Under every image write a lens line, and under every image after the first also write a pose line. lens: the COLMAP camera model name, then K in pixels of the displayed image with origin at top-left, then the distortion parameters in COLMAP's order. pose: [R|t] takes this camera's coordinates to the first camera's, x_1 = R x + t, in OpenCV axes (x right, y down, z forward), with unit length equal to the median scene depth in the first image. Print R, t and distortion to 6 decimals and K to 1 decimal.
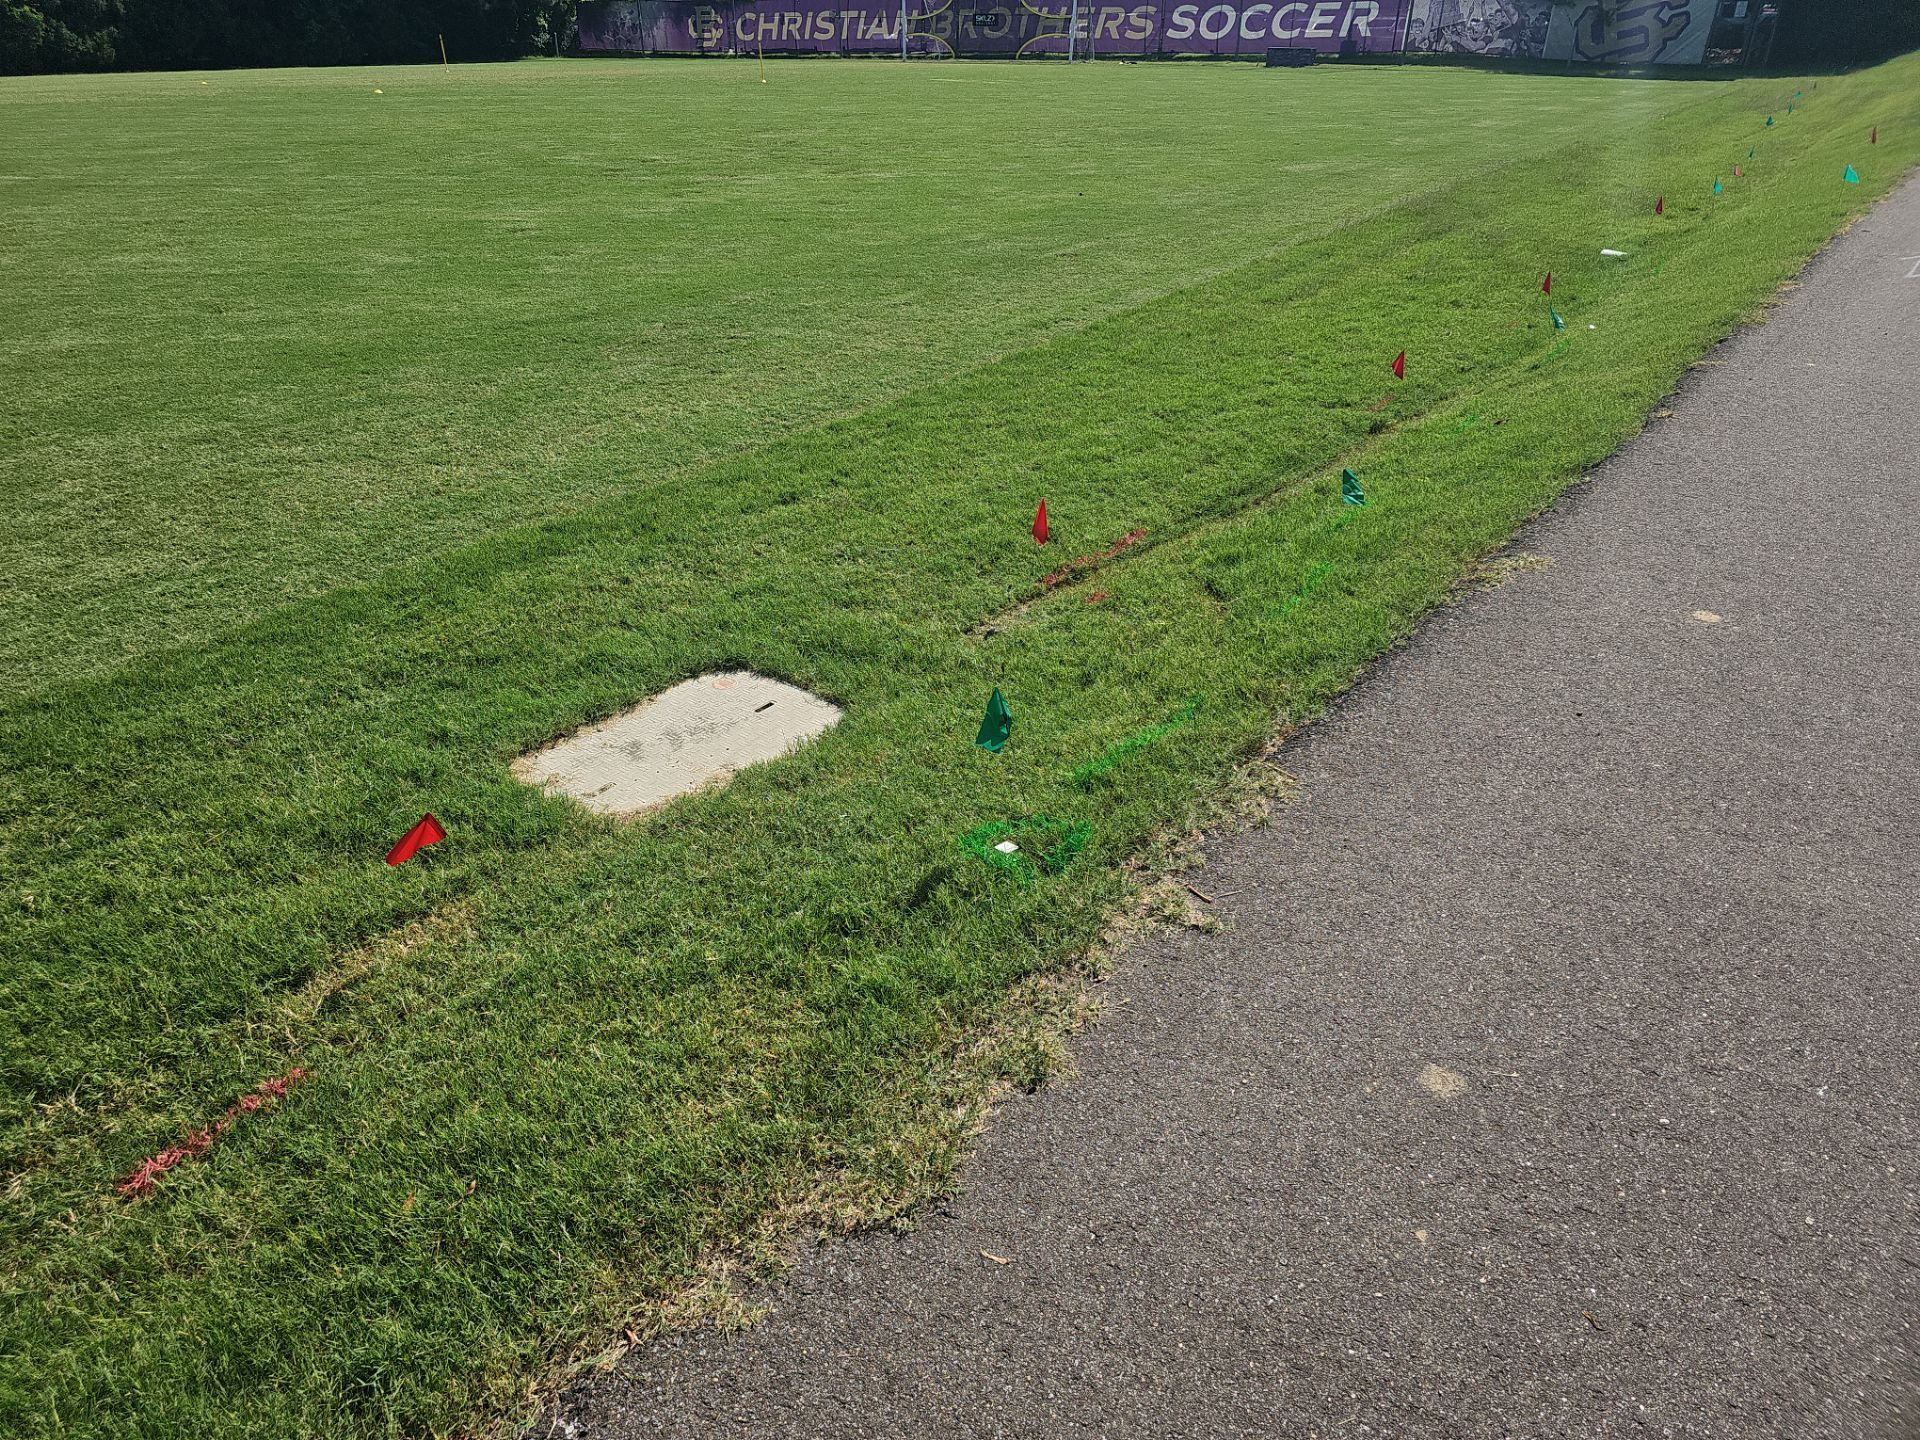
lens RADIAL K [[1250.8, 0, 937.7], [0, 1250.8, 678.5], [0, 0, 1]] dist [0.063306, -0.066633]
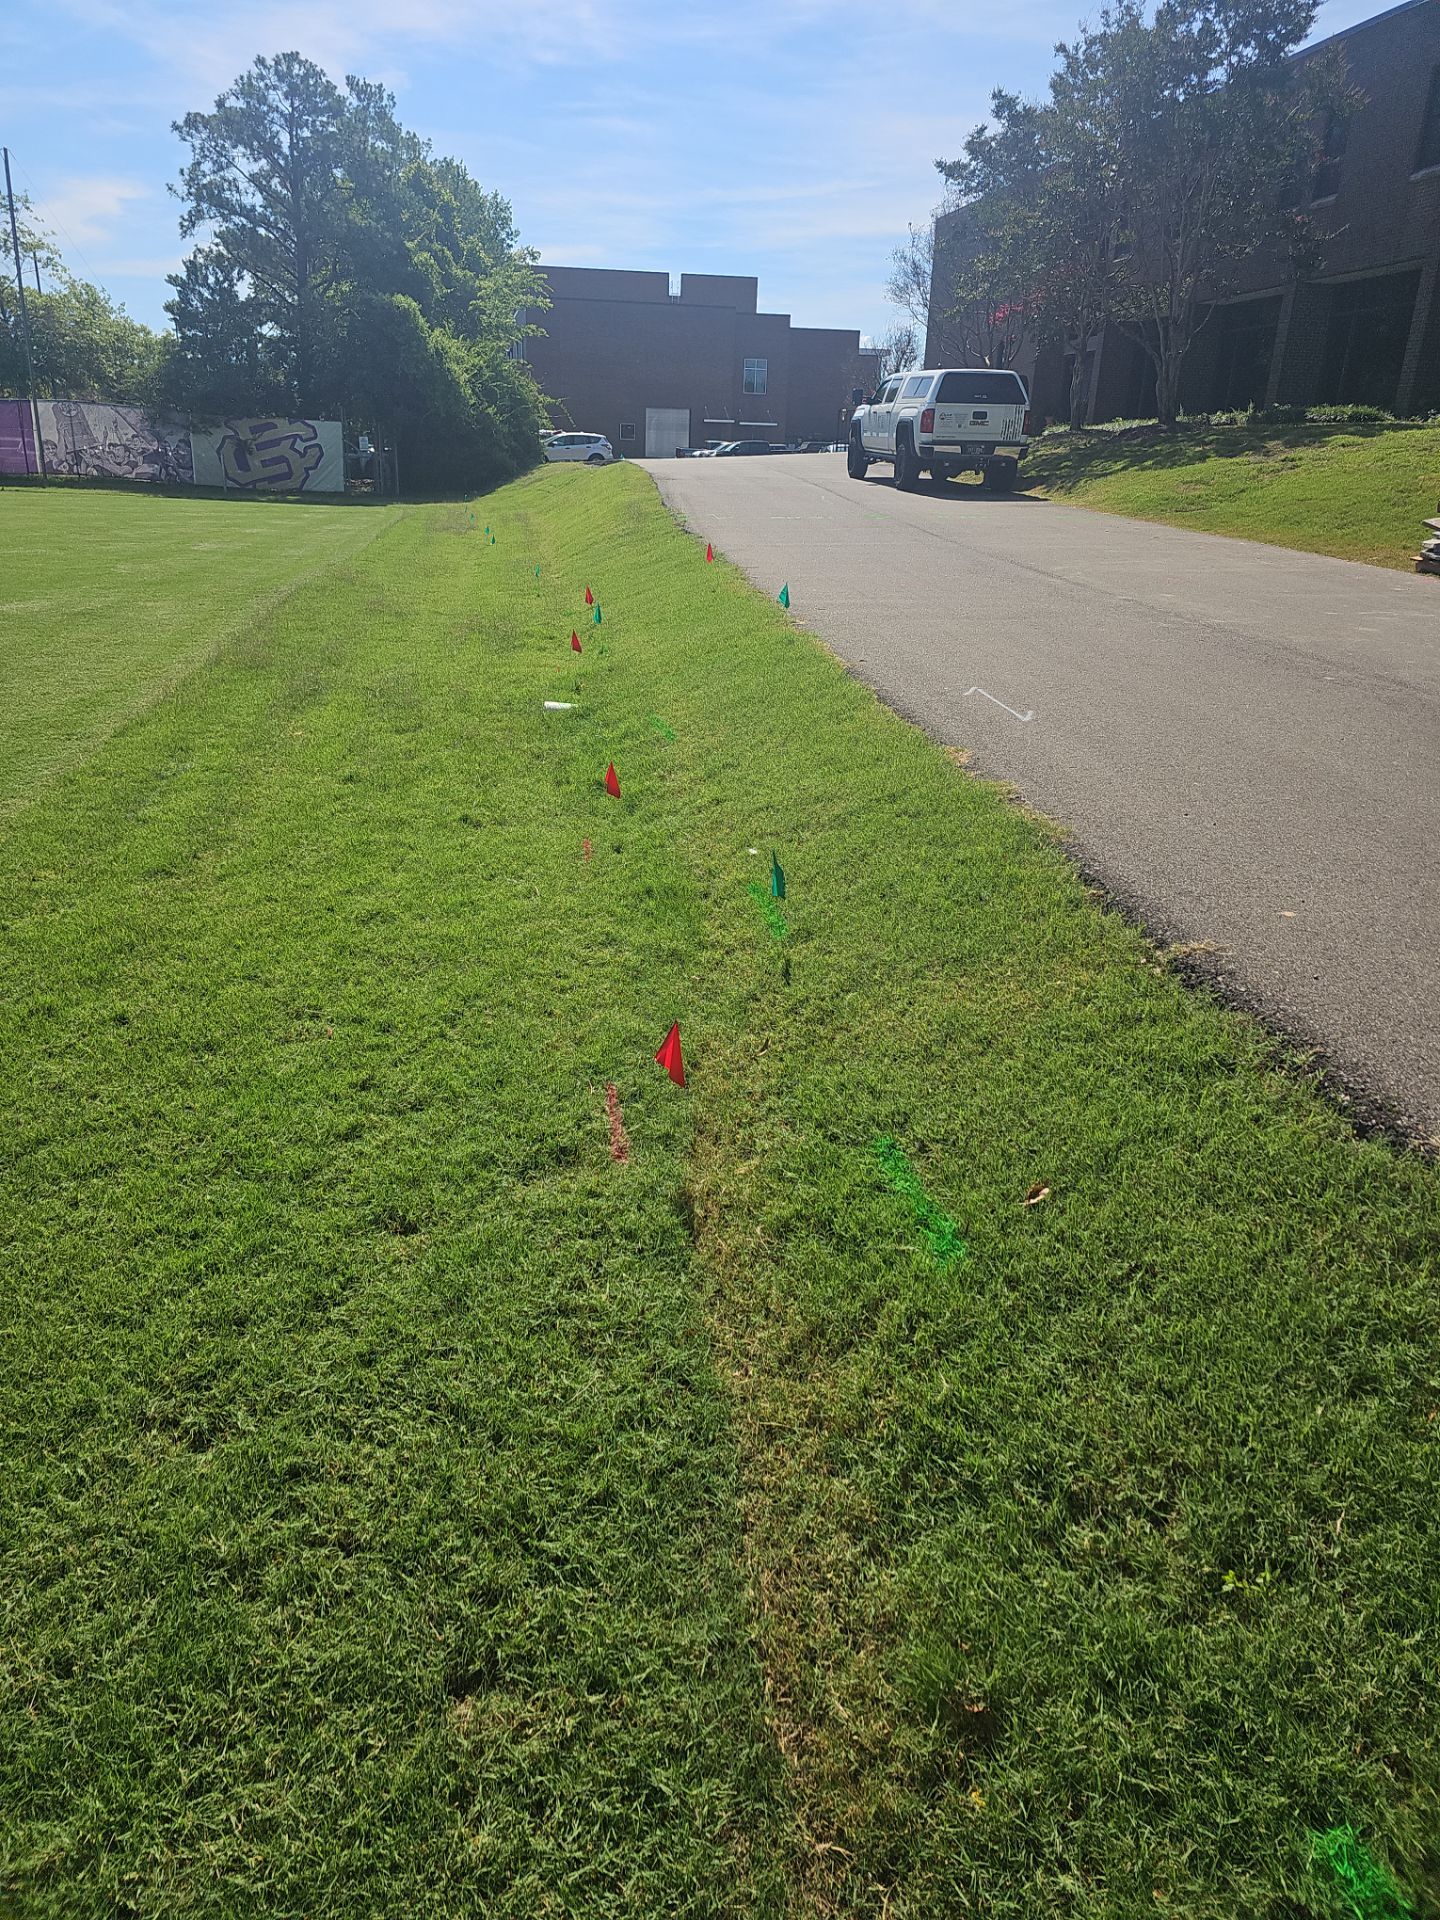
lens RADIAL K [[1264.8, 0, 704.4], [0, 1264.8, 898.7], [0, 0, 1]] dist [0.057270, -0.047960]
pose [[0.703847, -0.206392, 0.679707, 0.115612], [0.302055, 0.953003, -0.023405, -0.414137], [-0.642932, 0.221782, 0.733110, 0.954802]]
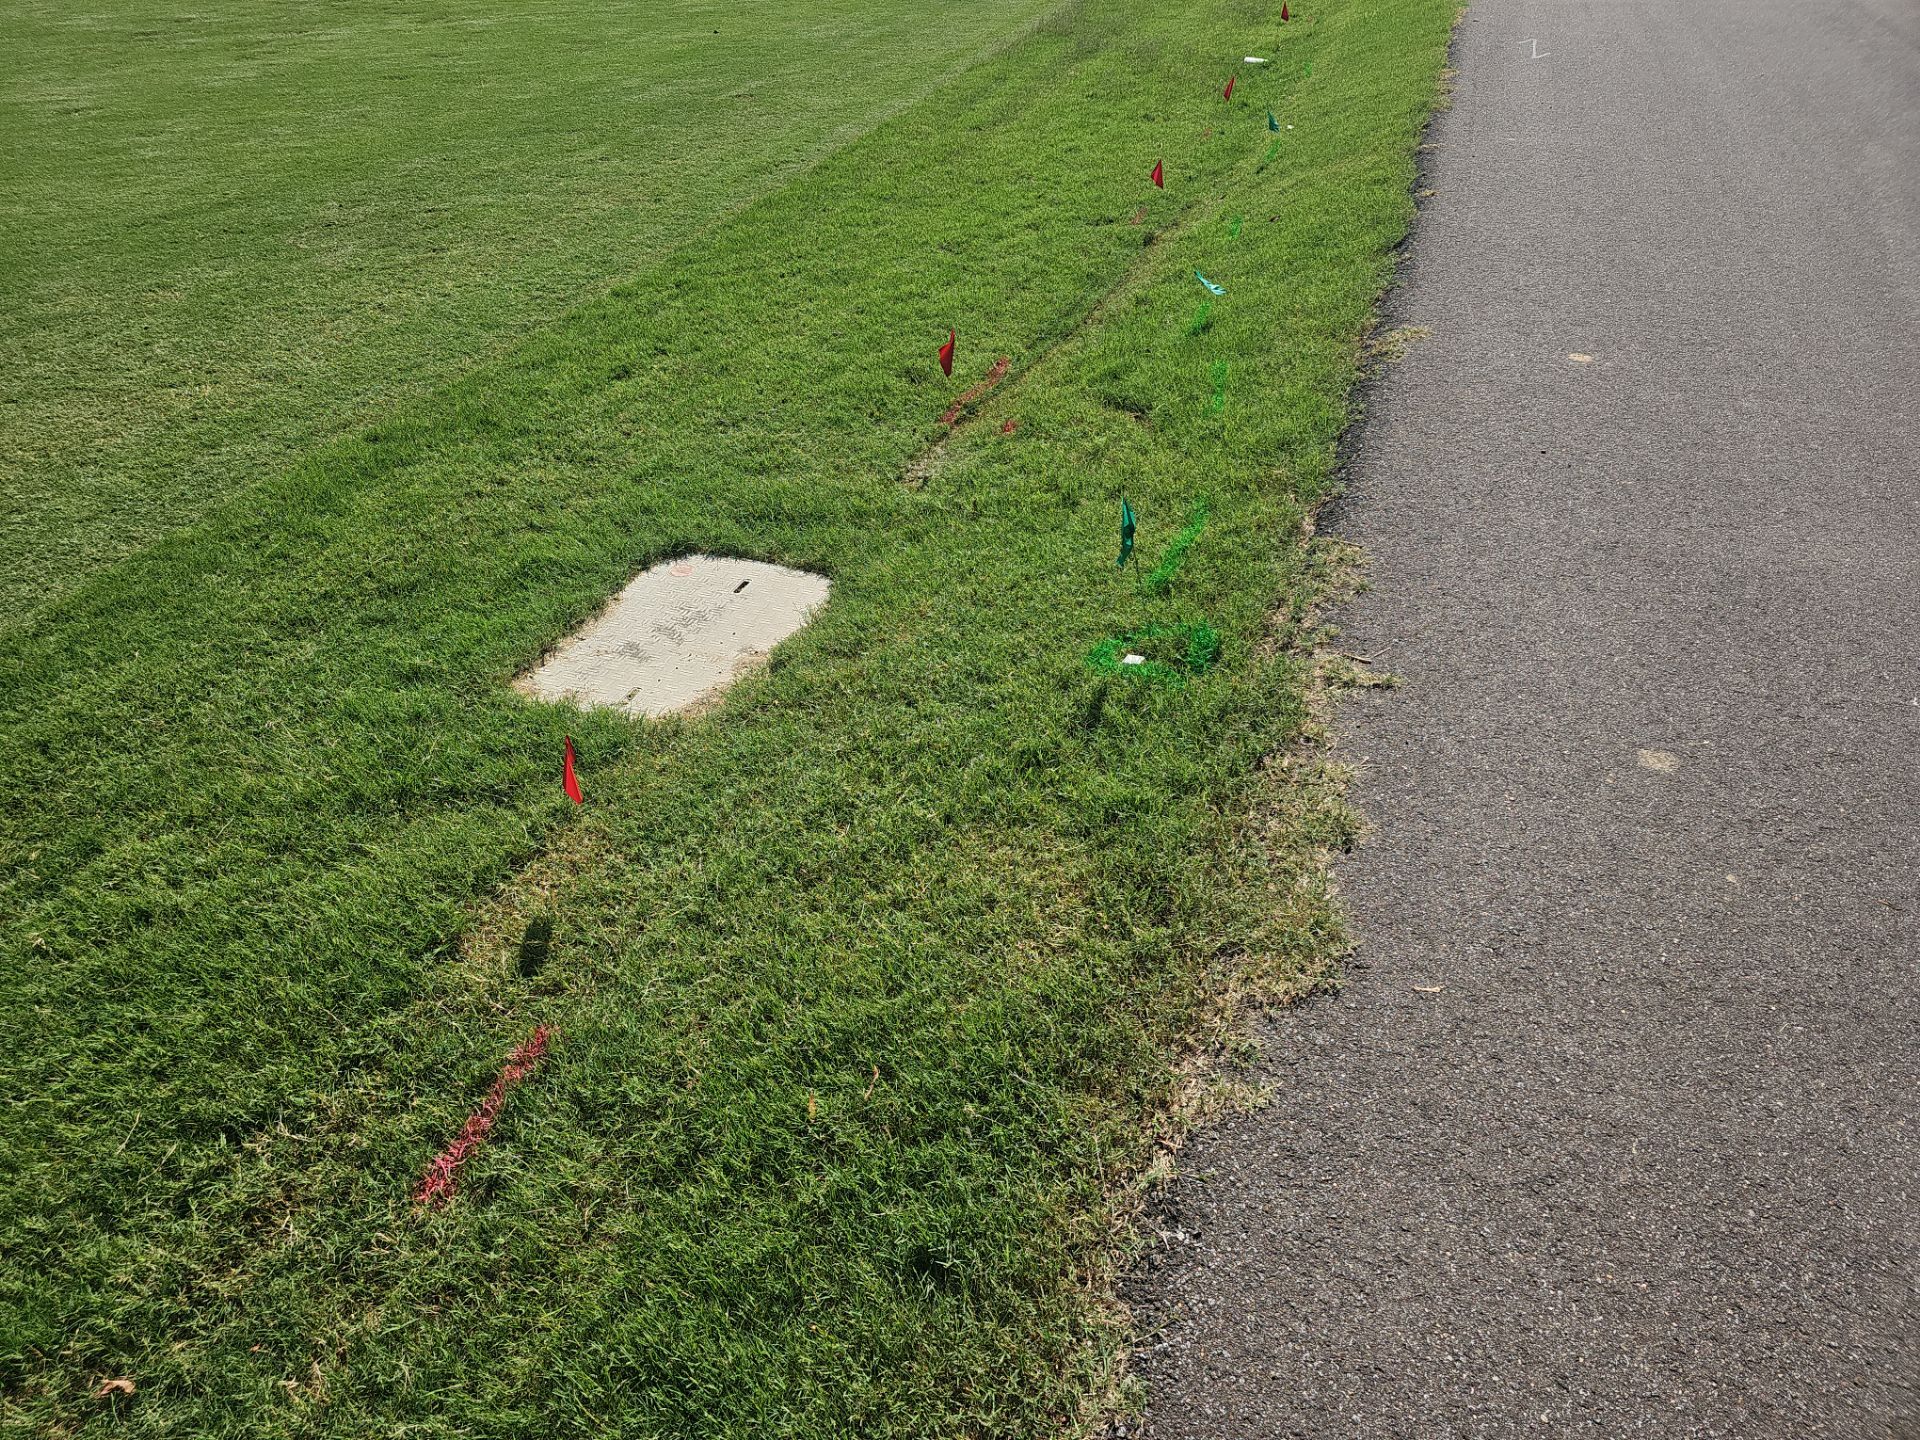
lens RADIAL K [[1252.4, 0, 939.3], [0, 1252.4, 723.5], [0, 0, 1]] dist [0.034204, -0.030414]
pose [[0.945606, -0.196878, 0.258976, -0.230532], [0.162504, 0.975508, 0.148244, 0.007290], [-0.281819, -0.098095, 0.954440, 0.052307]]
